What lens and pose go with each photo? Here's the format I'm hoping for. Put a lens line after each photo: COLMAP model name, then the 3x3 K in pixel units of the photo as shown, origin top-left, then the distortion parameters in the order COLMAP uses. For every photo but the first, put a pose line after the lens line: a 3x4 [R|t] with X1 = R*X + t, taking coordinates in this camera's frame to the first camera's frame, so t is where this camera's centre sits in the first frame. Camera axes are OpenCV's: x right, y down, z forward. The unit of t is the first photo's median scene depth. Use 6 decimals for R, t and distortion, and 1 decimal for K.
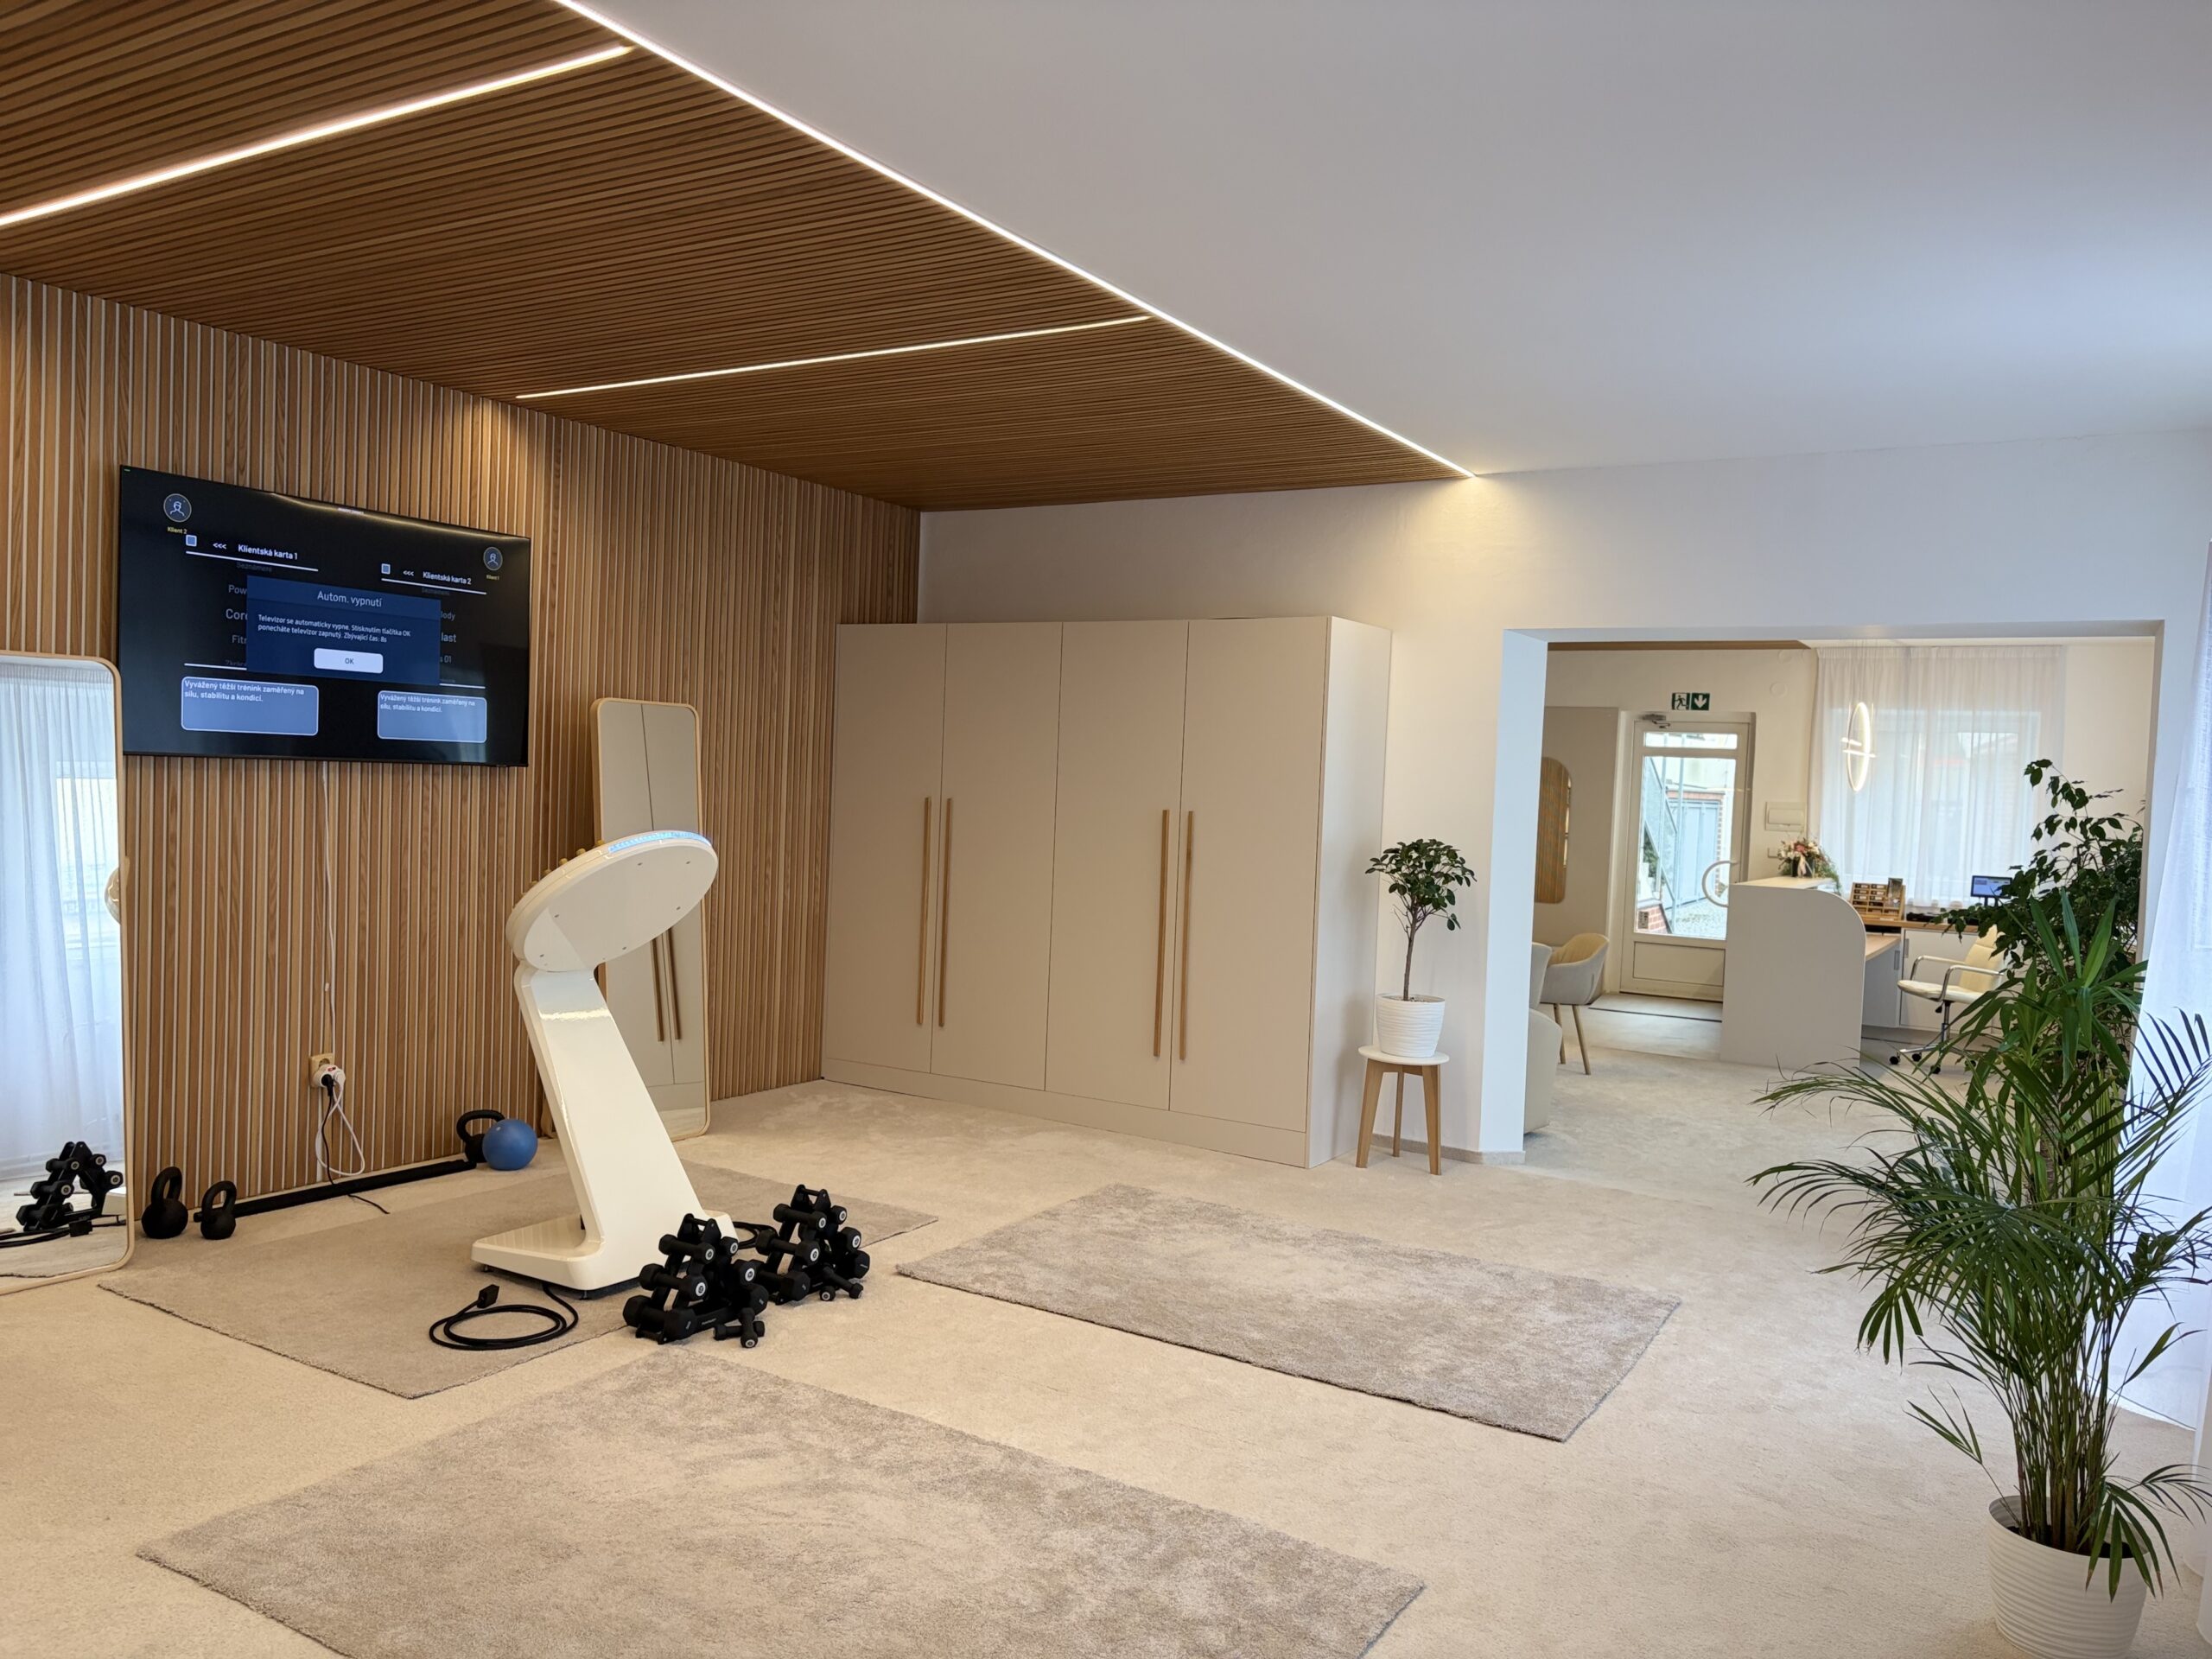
lens RADIAL K [[1650.1, 0, 1091.8], [0, 1650.1, 836.6], [0, 0, 1]] dist [0.051570, -0.051119]
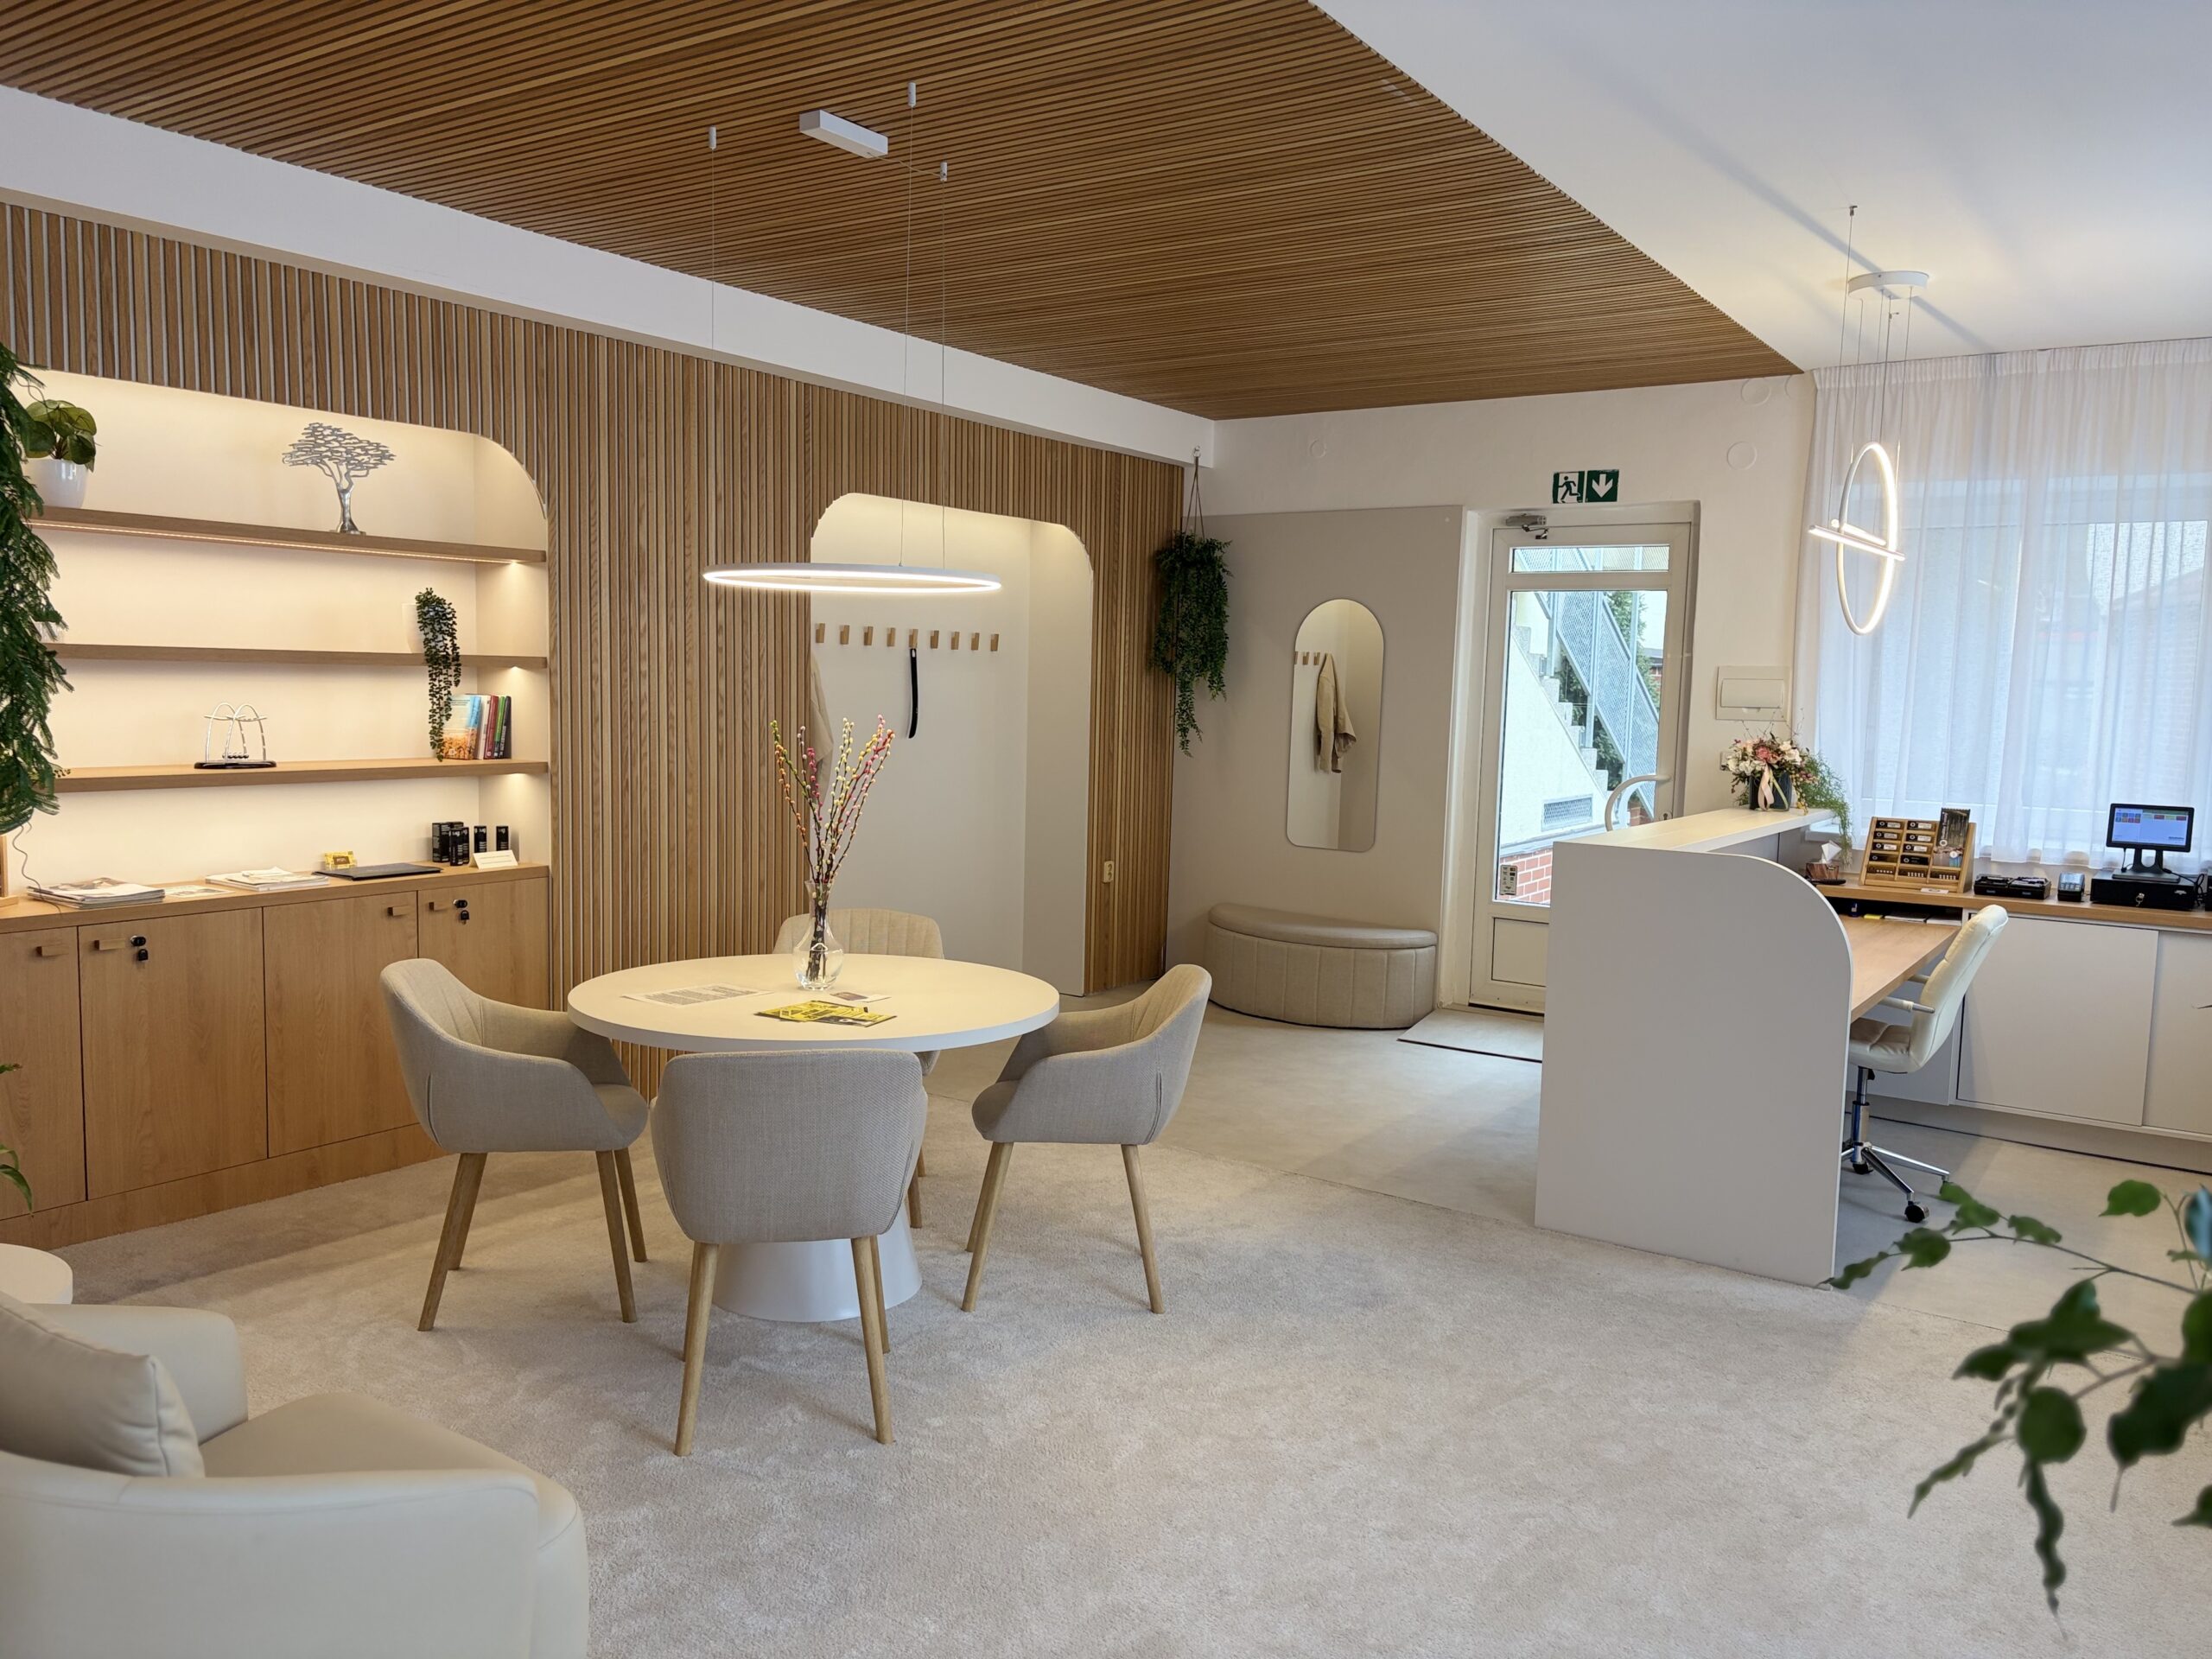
lens RADIAL K [[1650.1, 0, 1083.8], [0, 1650.1, 827.2], [0, 0, 1]] dist [0.051570, -0.051119]
pose [[0.997949, -0.010145, -0.063198, 0.242966], [0.013569, 0.998449, 0.053992, -0.000825], [0.062552, -0.054739, 0.996539, 0.463235]]
